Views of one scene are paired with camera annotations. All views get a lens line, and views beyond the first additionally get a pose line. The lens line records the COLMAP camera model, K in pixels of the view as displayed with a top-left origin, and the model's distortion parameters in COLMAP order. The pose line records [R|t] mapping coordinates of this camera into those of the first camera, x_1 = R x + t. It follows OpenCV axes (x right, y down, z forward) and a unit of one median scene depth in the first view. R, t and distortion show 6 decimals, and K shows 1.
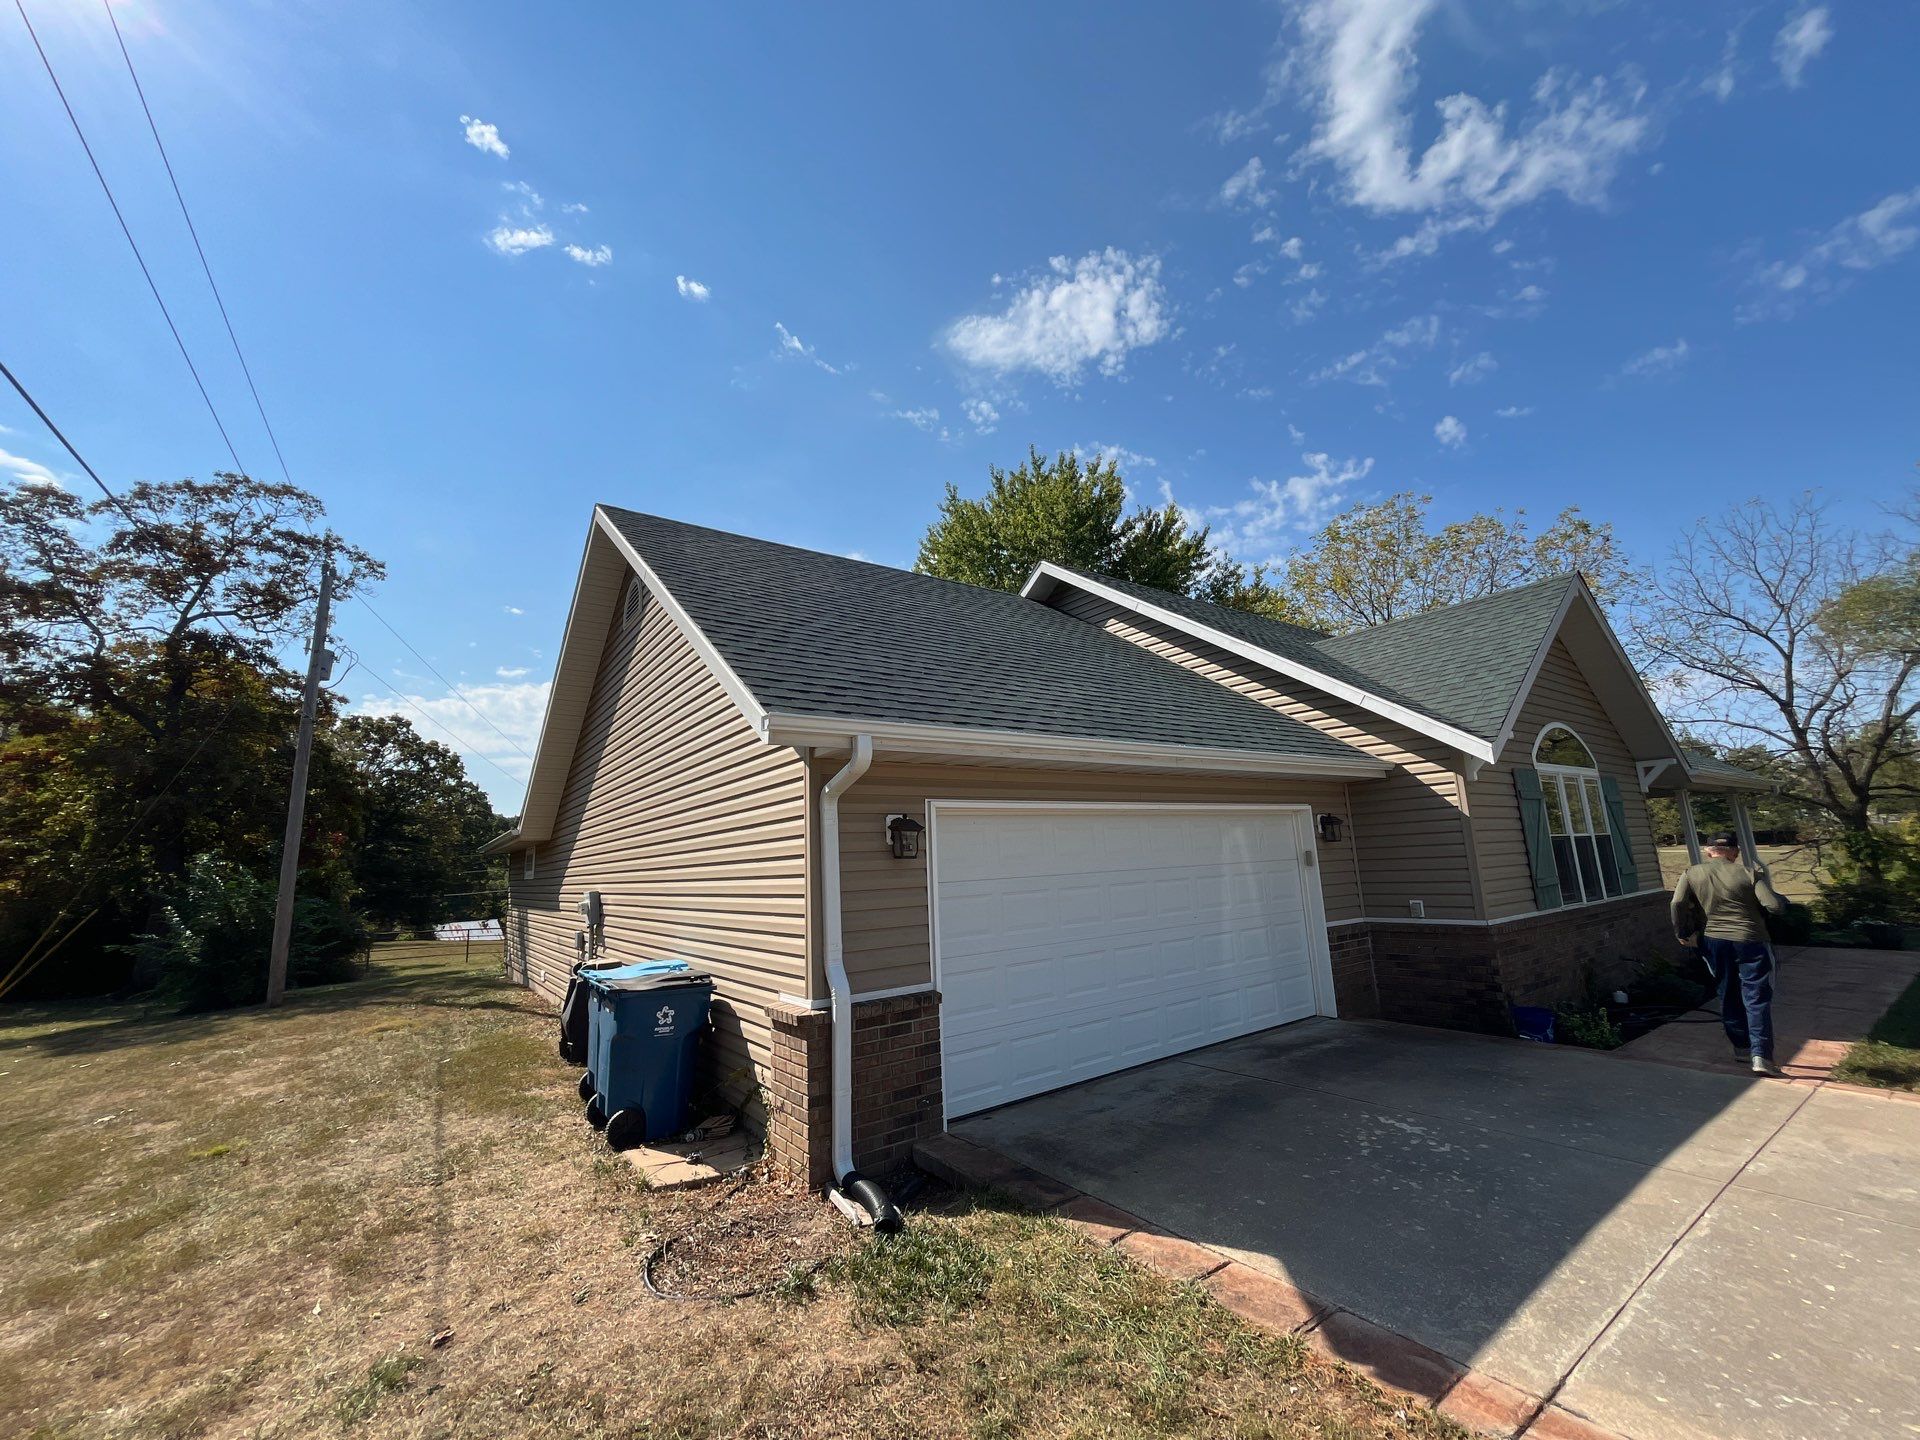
lens RADIAL K [[769.6, 0, 960.0], [0, 769.6, 720.0], [0, 0, 1]] dist [-0.001818, -0.000260]
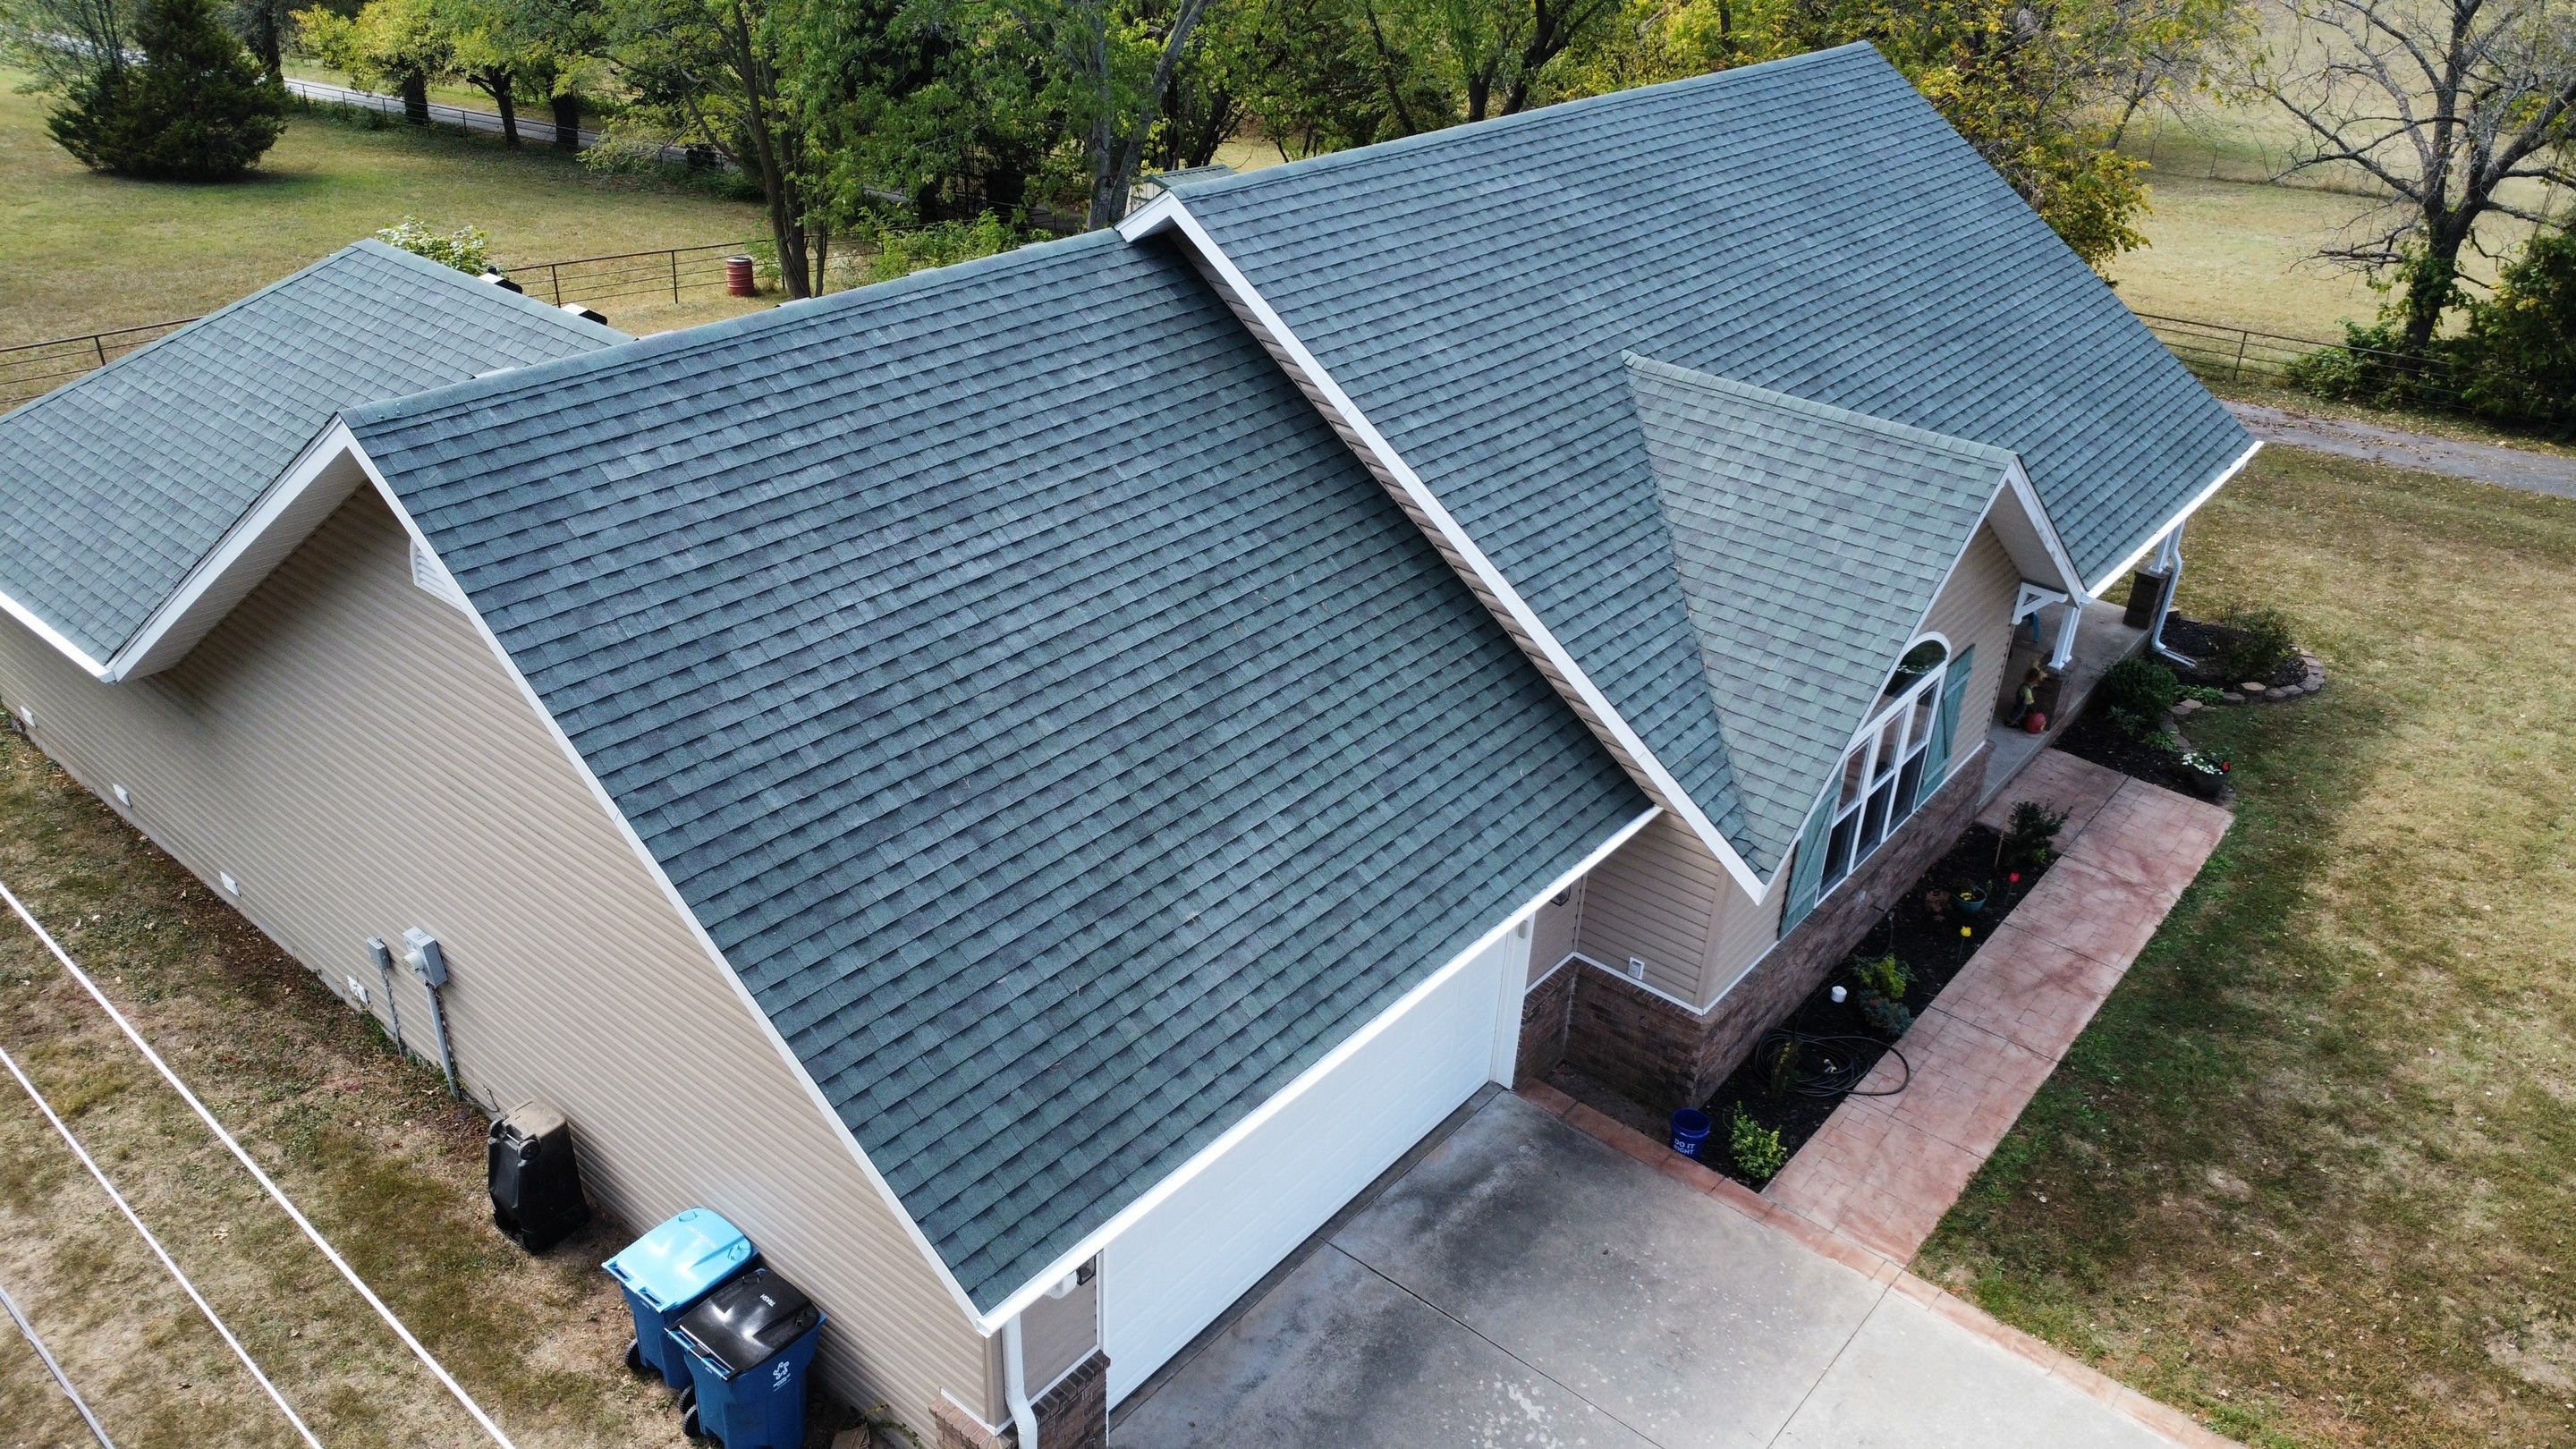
lens RADIAL K [[1860.1, 0, 1288.0], [0, 1860.1, 724.5], [0, 0, 1]] dist [-0.043811, 0.002829]
pose [[0.960837, -0.046363, 0.273210, -0.385380], [-0.136501, 0.778817, 0.612219, -1.620339], [-0.241165, -0.625536, 0.741987, -0.243574]]
